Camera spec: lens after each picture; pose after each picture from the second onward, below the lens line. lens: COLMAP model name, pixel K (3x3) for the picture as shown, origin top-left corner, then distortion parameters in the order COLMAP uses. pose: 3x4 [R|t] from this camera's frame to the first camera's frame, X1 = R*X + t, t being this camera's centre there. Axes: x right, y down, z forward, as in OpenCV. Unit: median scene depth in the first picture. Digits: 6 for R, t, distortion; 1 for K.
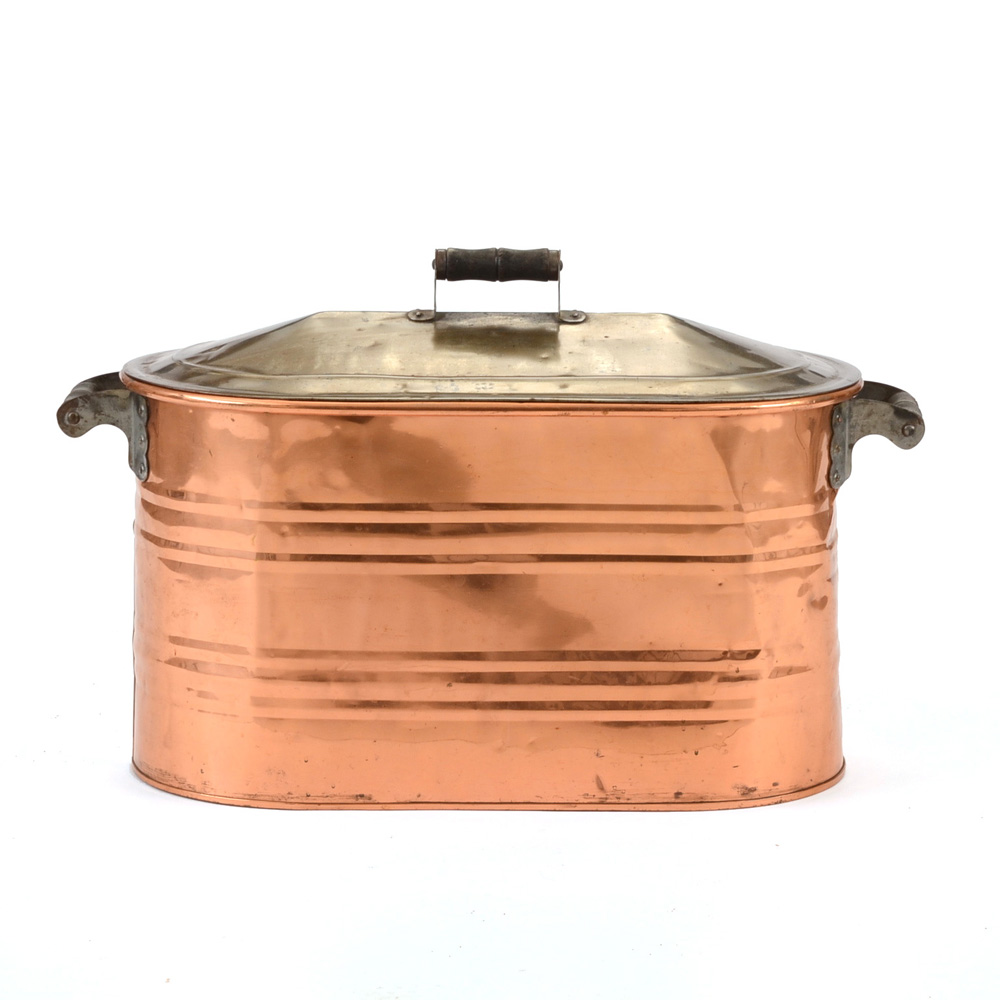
lens RADIAL K [[4297.7, 0, 546.3], [0, 4297.7, 475.3], [0, 0, 1]] dist [0.513409, 0.000000]
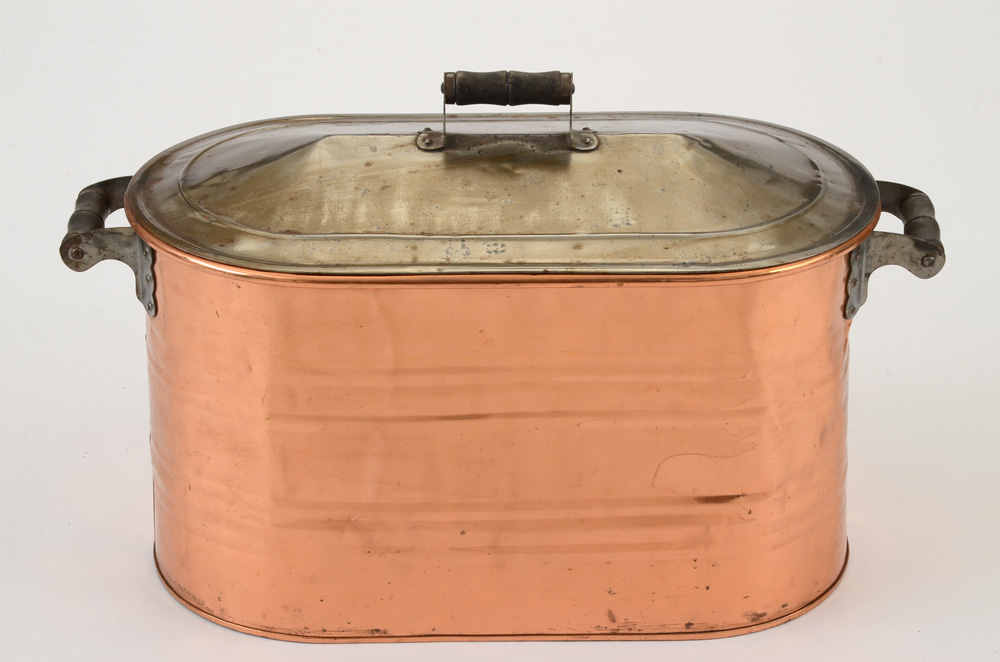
lens RADIAL K [[2870.8, 0, 510.2], [0, 2870.8, 332.9], [0, 0, 1]] dist [0.694514, 0.000000]
pose [[0.999980, -0.002655, -0.005669, -0.007410], [0.004126, 0.960625, 0.277819, -0.181154], [0.004708, -0.277837, 0.960617, 0.362802]]
